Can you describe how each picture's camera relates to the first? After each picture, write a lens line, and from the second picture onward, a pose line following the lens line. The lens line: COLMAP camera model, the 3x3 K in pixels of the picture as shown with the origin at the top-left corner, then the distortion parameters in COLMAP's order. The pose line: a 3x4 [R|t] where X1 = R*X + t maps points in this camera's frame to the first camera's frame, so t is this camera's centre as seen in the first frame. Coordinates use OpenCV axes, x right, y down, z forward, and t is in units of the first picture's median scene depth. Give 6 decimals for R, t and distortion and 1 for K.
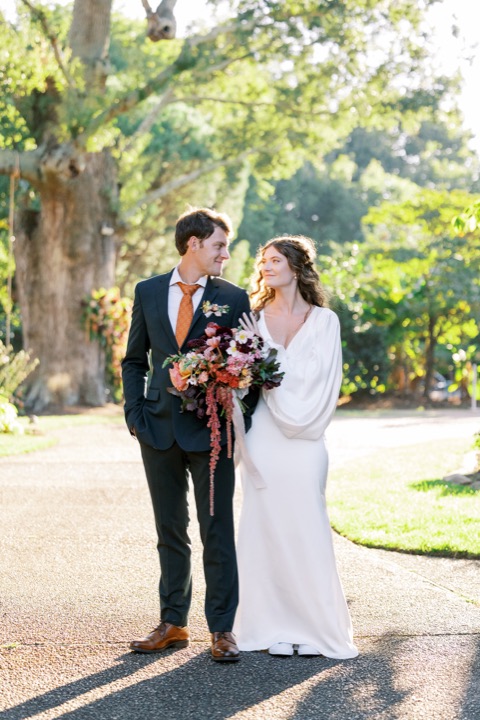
lens RADIAL K [[1558.5, 0, 239.1], [0, 1558.5, 357.7], [0, 0, 1]] dist [-0.032646, 0.000000]
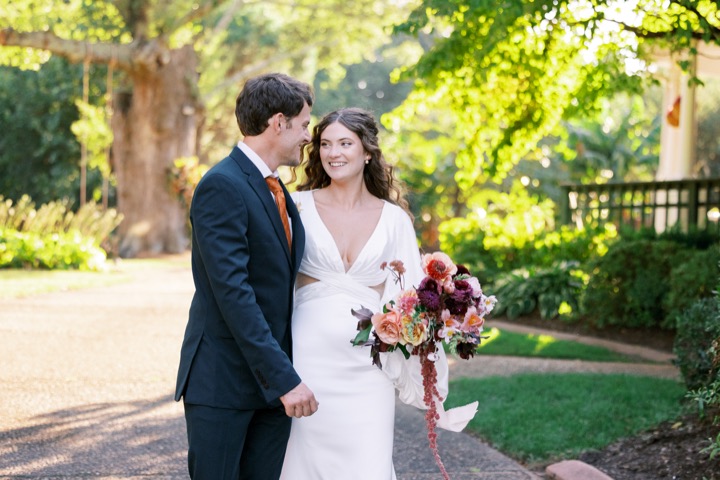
lens RADIAL K [[1428.9, 0, 359.9], [0, 1428.9, 241.4], [0, 0, 1]] dist [0.029635, 0.000000]
pose [[0.999652, 0.016189, 0.020805, 0.026132], [-0.016561, 0.999704, 0.017832, -0.001426], [-0.020511, -0.018170, 0.999625, -0.115704]]
